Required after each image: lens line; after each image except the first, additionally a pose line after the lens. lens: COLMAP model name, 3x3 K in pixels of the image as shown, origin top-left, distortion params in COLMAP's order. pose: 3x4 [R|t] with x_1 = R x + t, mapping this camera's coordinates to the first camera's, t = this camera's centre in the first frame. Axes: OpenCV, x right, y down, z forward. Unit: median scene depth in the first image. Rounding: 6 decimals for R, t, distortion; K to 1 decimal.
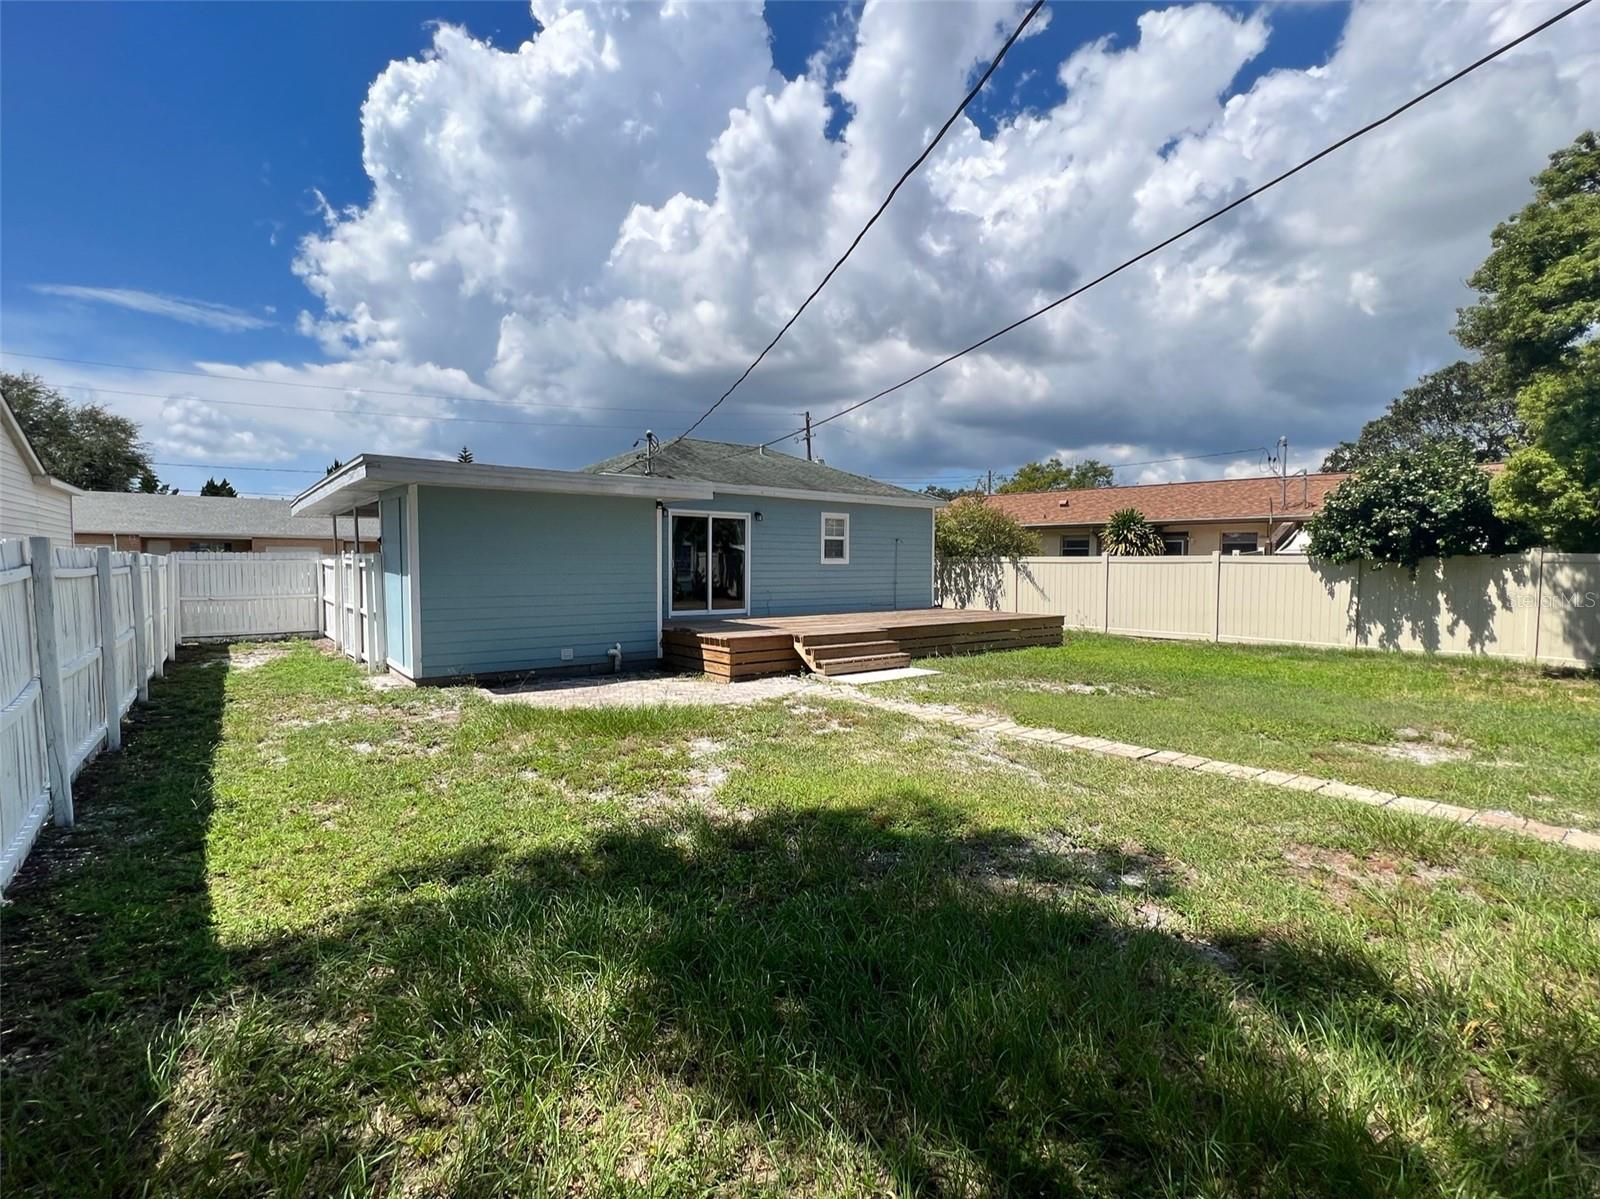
lens RADIAL K [[741.0, 0, 786.7], [0, 741.0, 583.2], [0, 0, 1]] dist [-0.005393, 0.000380]
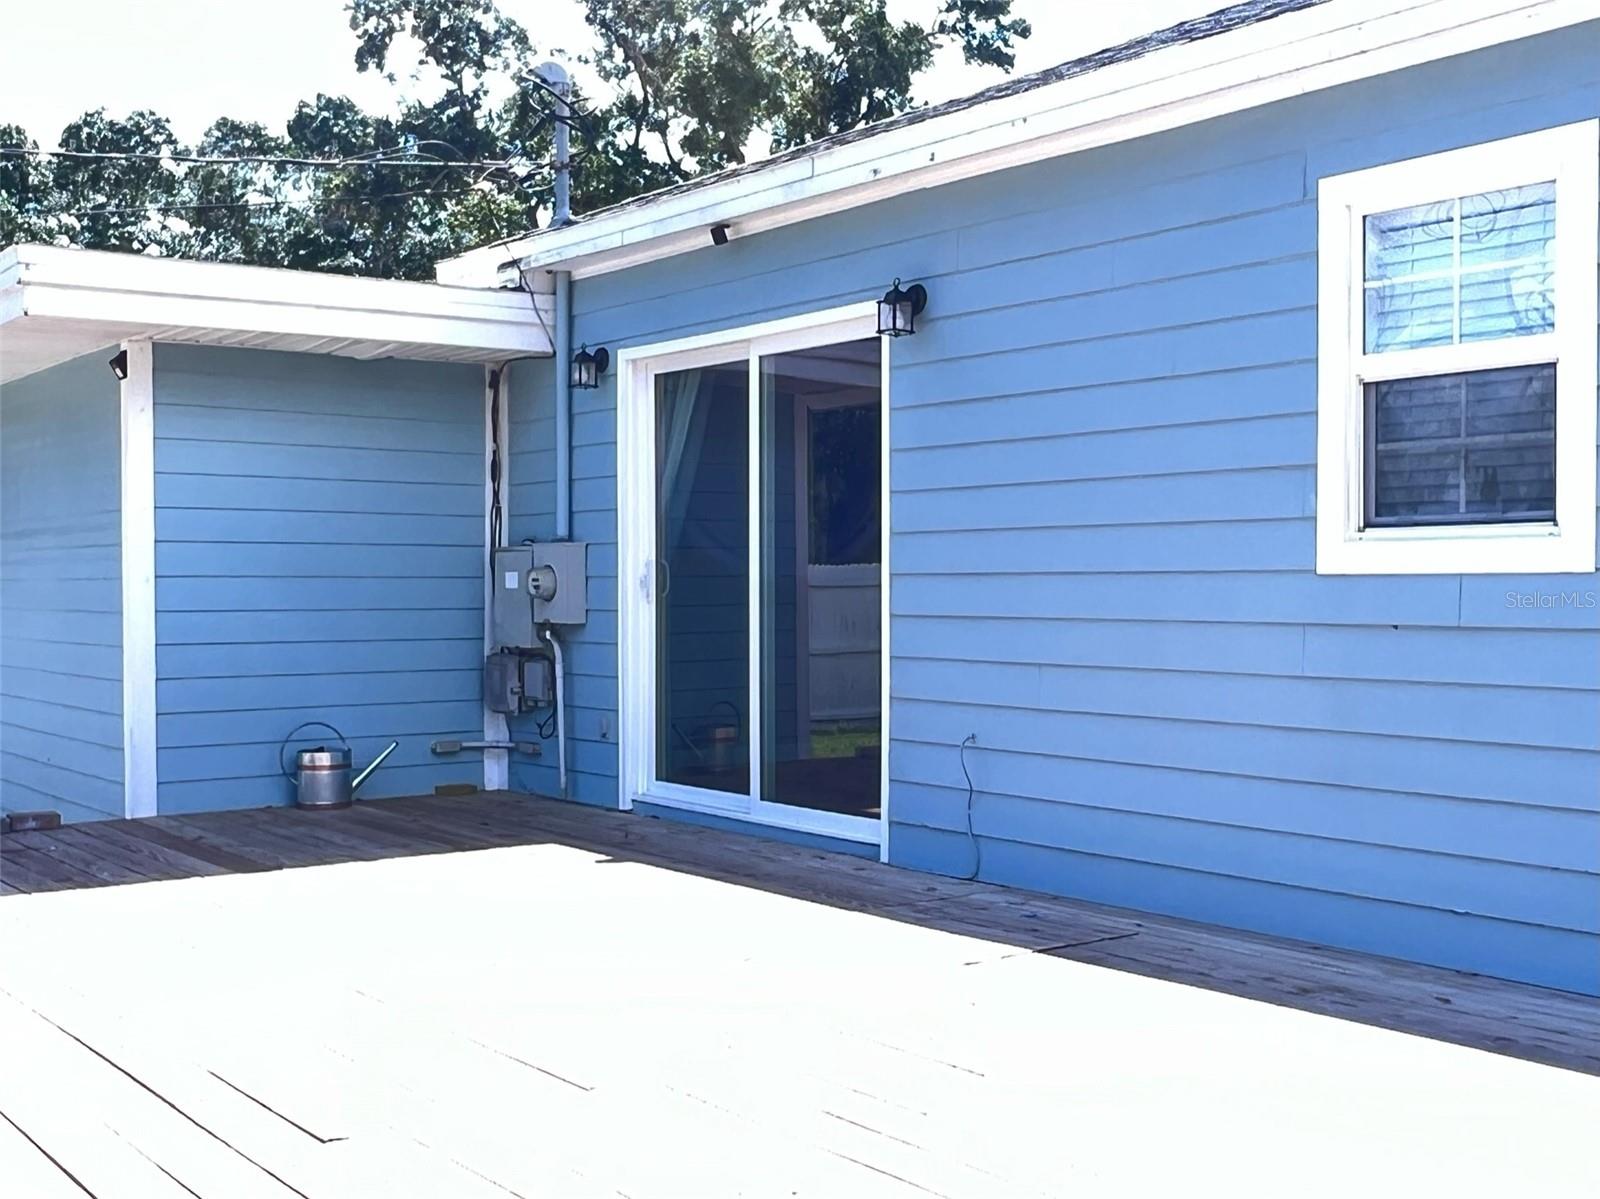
lens RADIAL K [[1793.1, 0, 791.4], [0, 1793.1, 608.6], [0, 0, 1]] dist [0.009871, 0.000000]
pose [[0.005326, 0.006678, -0.999964, 0.360874], [-0.035282, 0.999356, 0.006487, -0.019146], [0.999363, 0.035246, 0.005558, 0.905389]]
